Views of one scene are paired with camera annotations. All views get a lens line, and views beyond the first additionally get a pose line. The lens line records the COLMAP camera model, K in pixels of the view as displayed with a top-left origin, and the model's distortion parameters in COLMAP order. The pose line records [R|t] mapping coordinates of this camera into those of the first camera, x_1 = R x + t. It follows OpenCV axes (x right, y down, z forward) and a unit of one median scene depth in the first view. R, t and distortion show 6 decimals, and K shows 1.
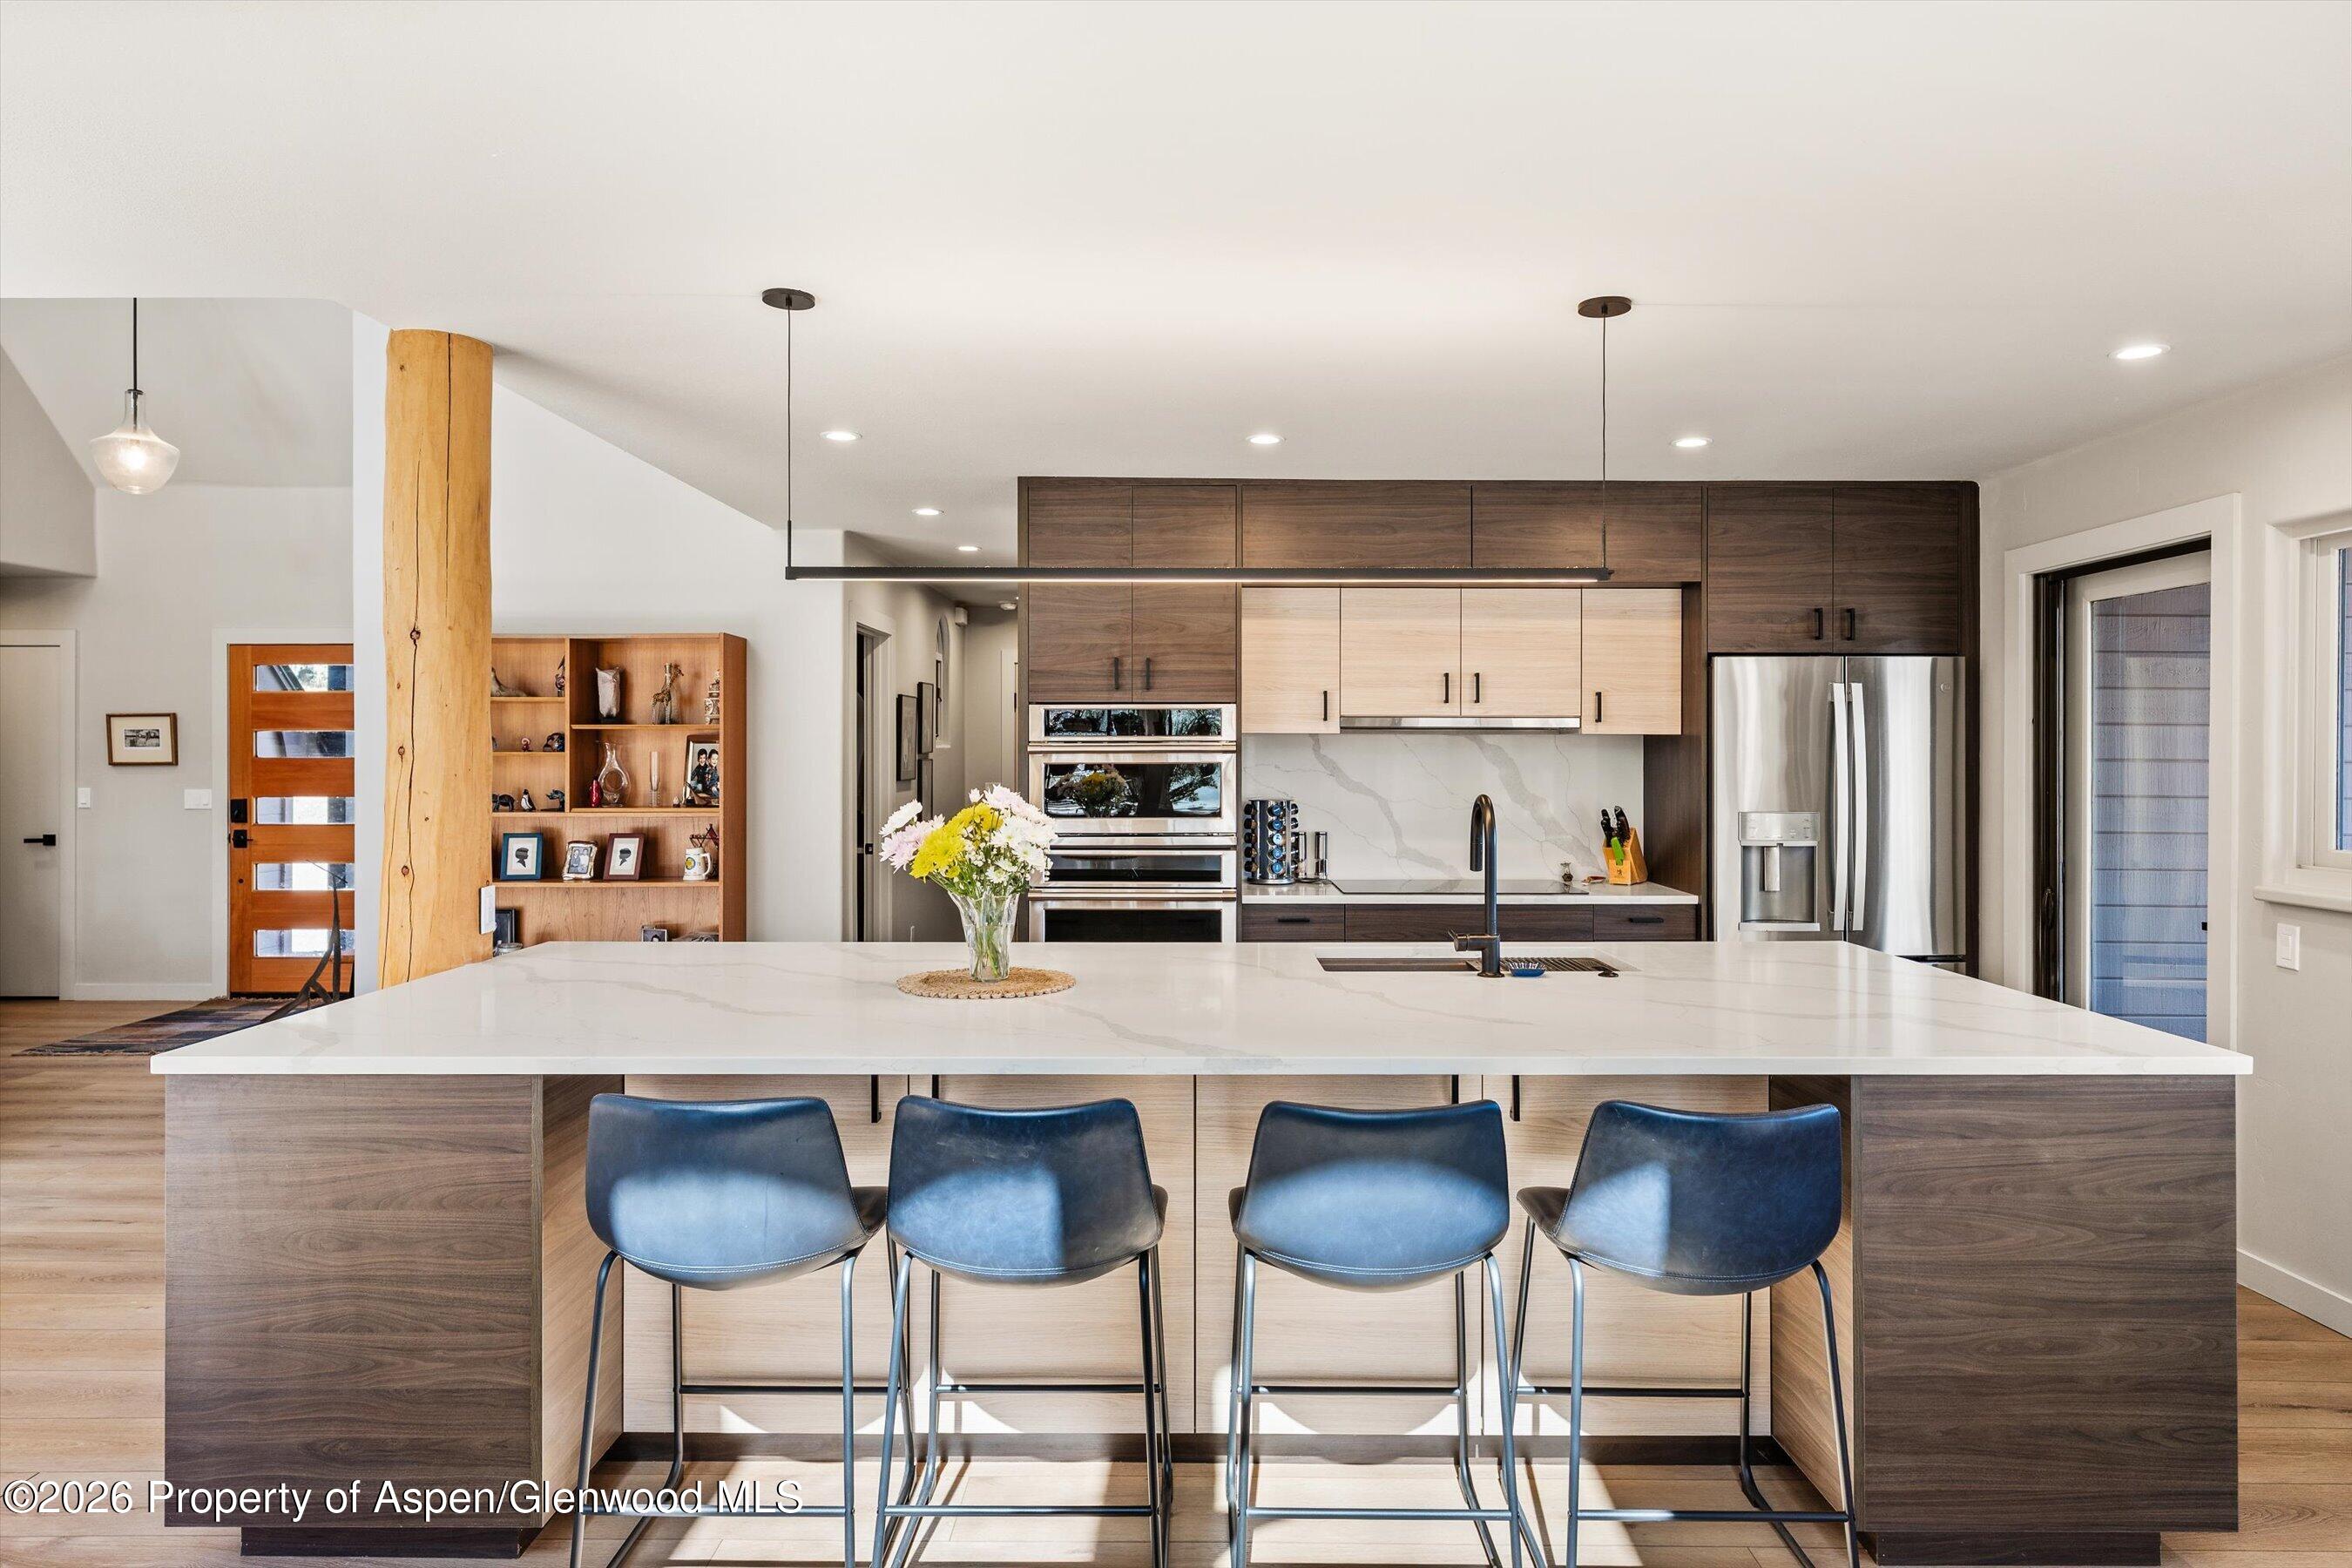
lens RADIAL K [[1400.5, 0, 1177.9], [0, 1400.5, 777.9], [0, 0, 1]] dist [0.001526, 0.002078]
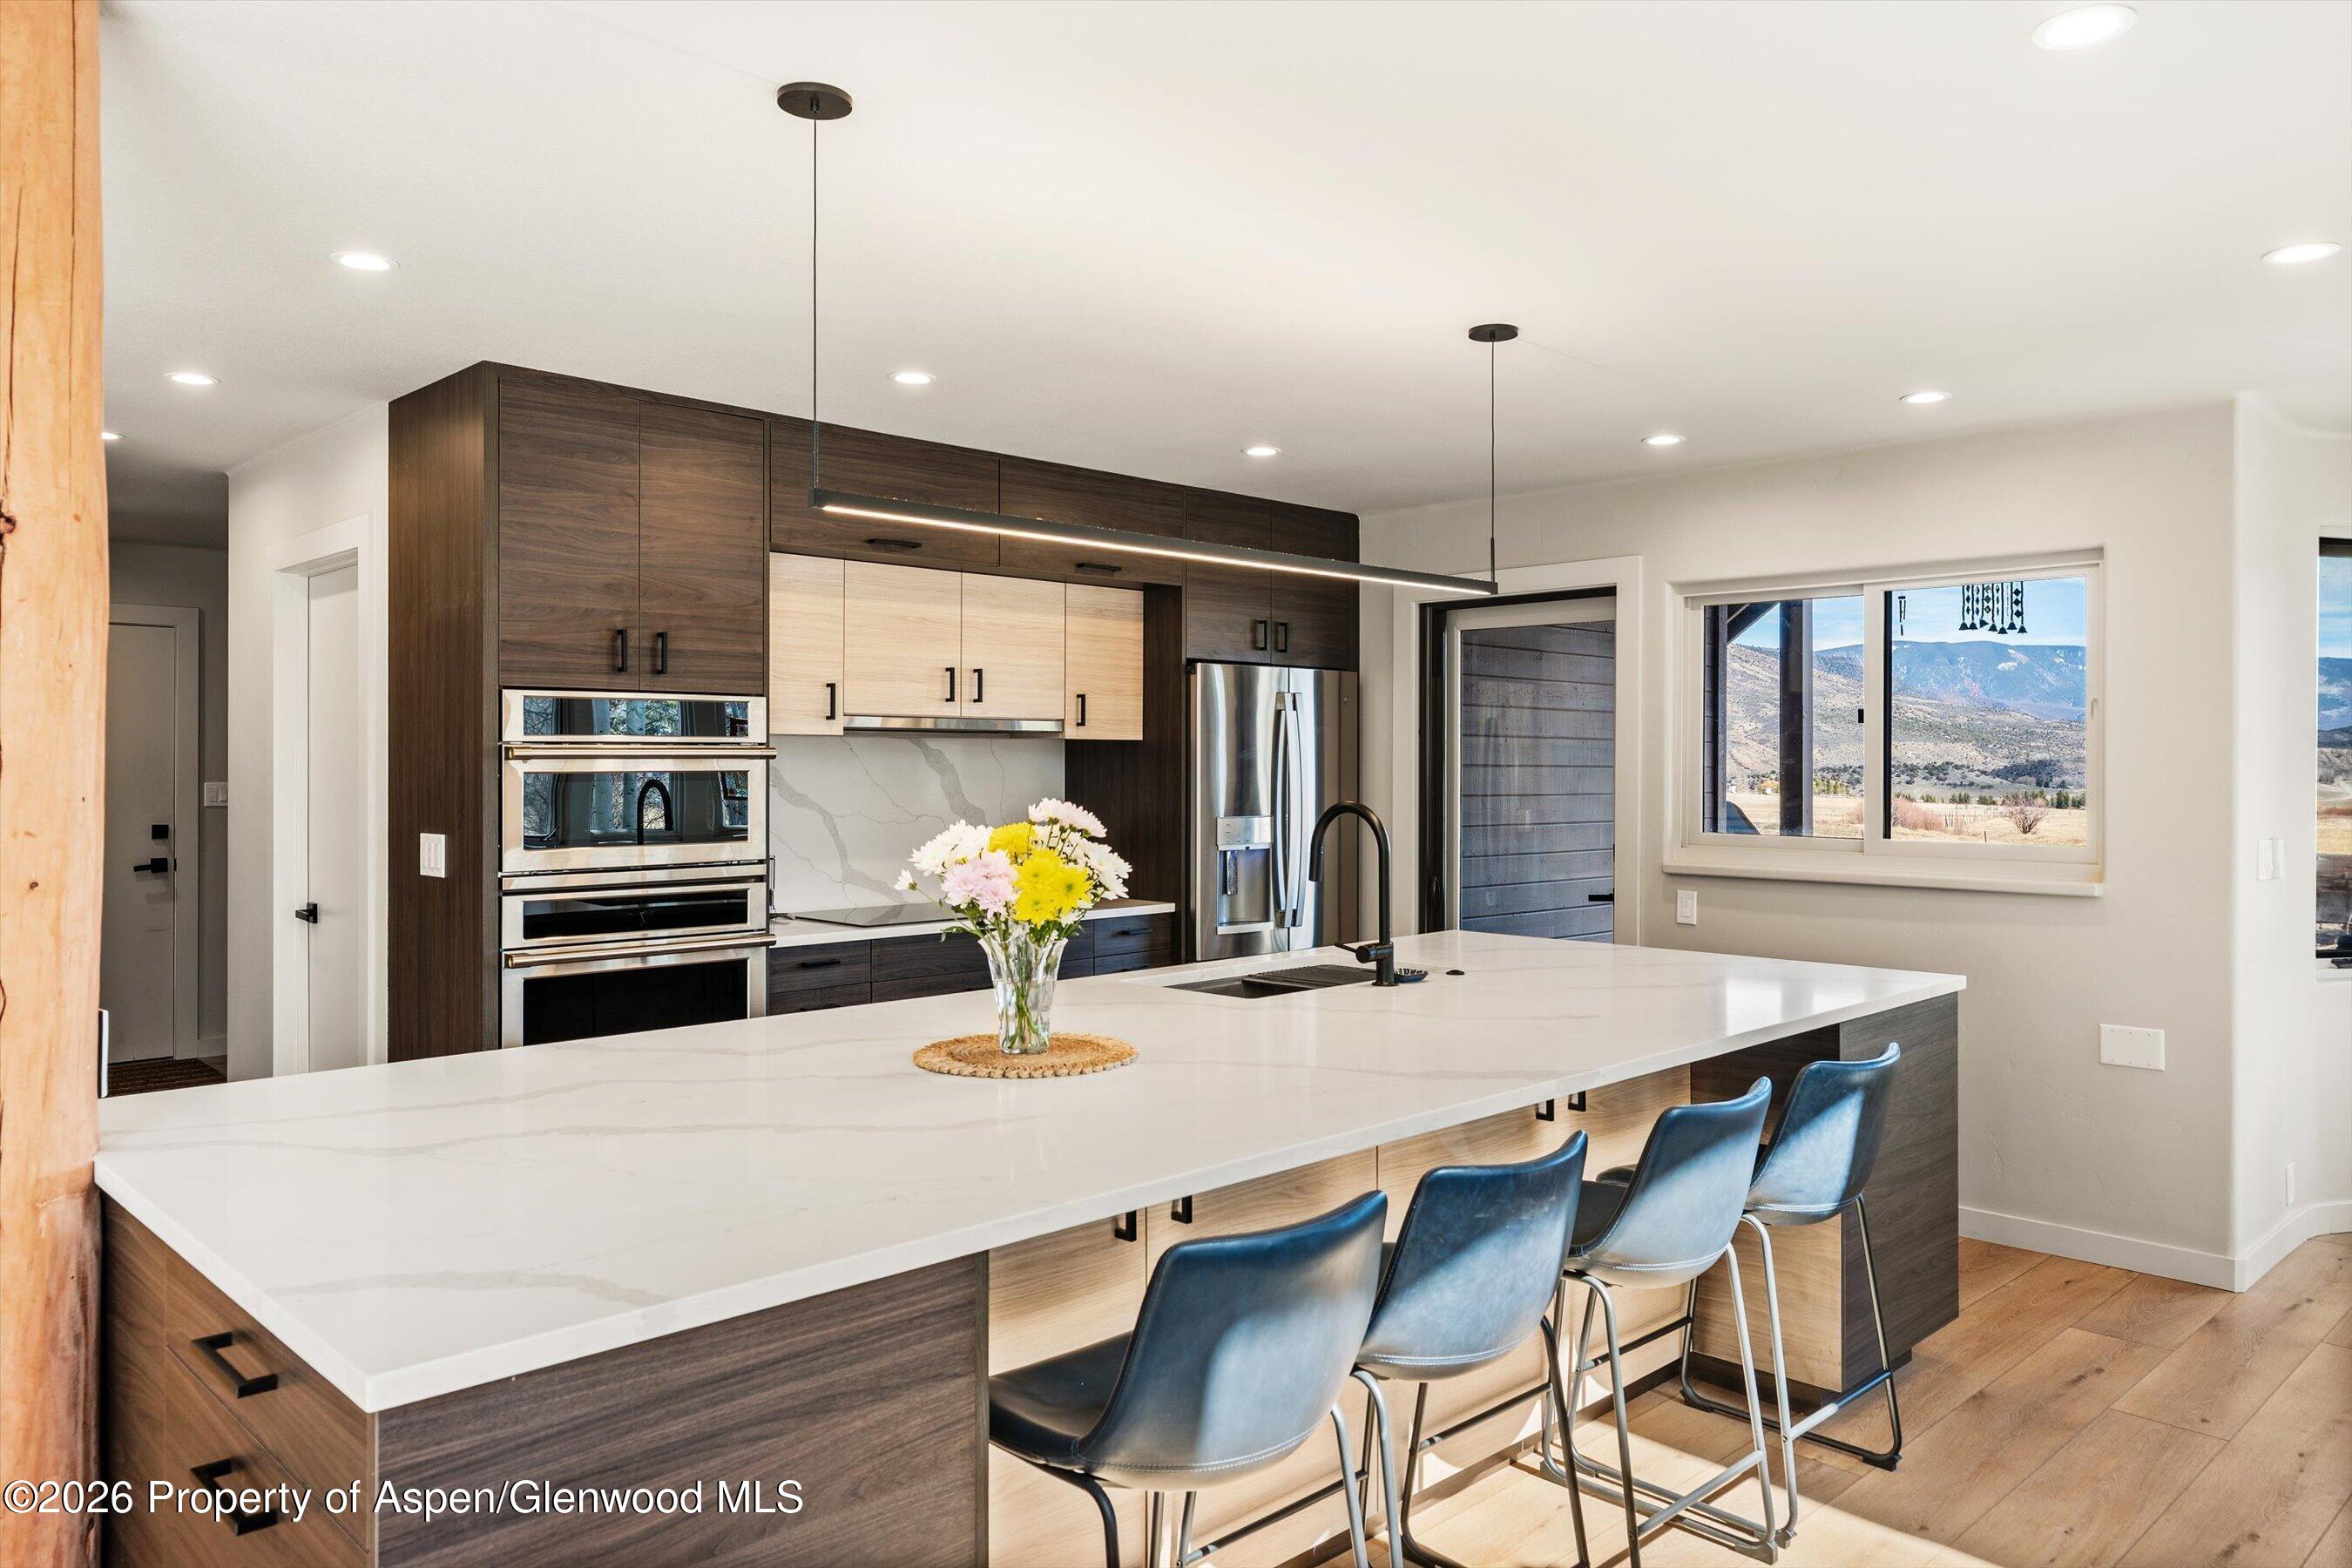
lens RADIAL K [[1601.4, 0, 1180.0], [0, 1601.4, 775.5], [0, 0, 1]] dist [-0.002115, 0.002713]
pose [[0.711945, -0.006897, 0.702201, -0.426374], [0.011933, 0.999926, -0.002277, -0.003333], [-0.702134, 0.010000, 0.711975, 0.192364]]
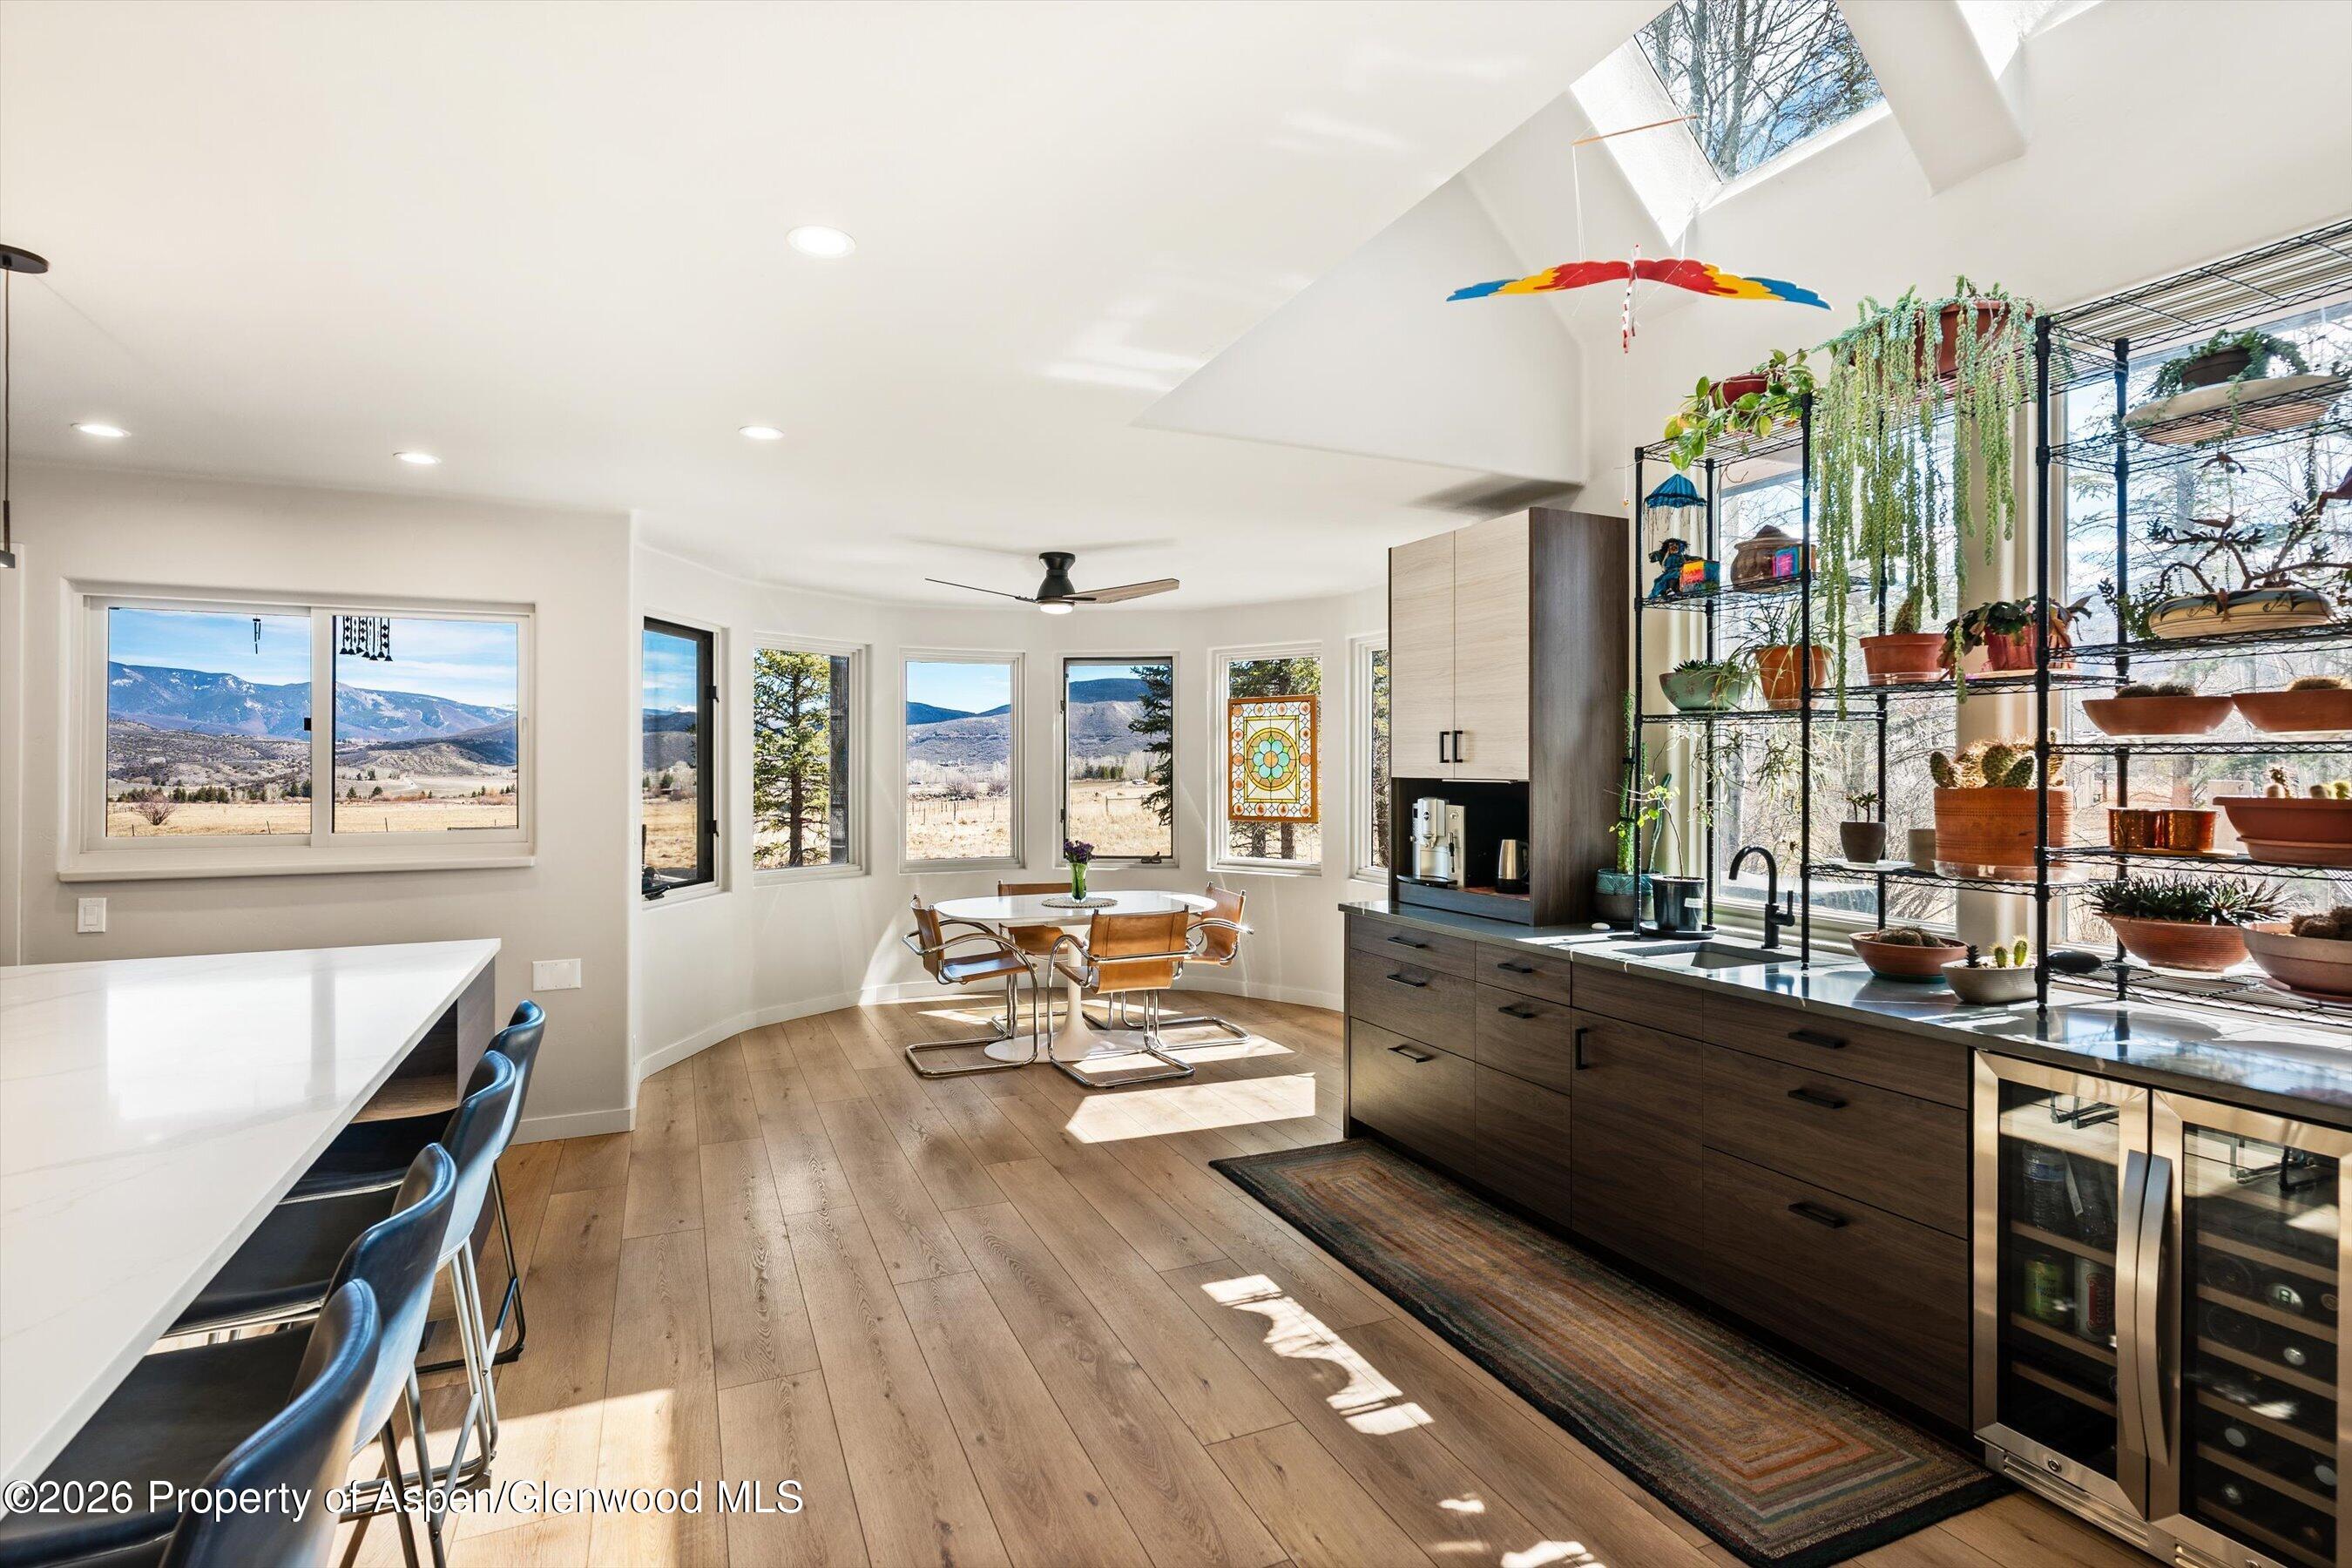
lens RADIAL K [[1129.8, 0, 1175.7], [0, 1129.8, 759.6], [0, 0, 1]] dist [-0.000363, 0.001767]
pose [[-0.412861, 0.001992, 0.910792, -0.395249], [0.016753, 0.999845, 0.005407, -0.006735], [-0.910640, 0.017491, -0.412830, 0.378183]]
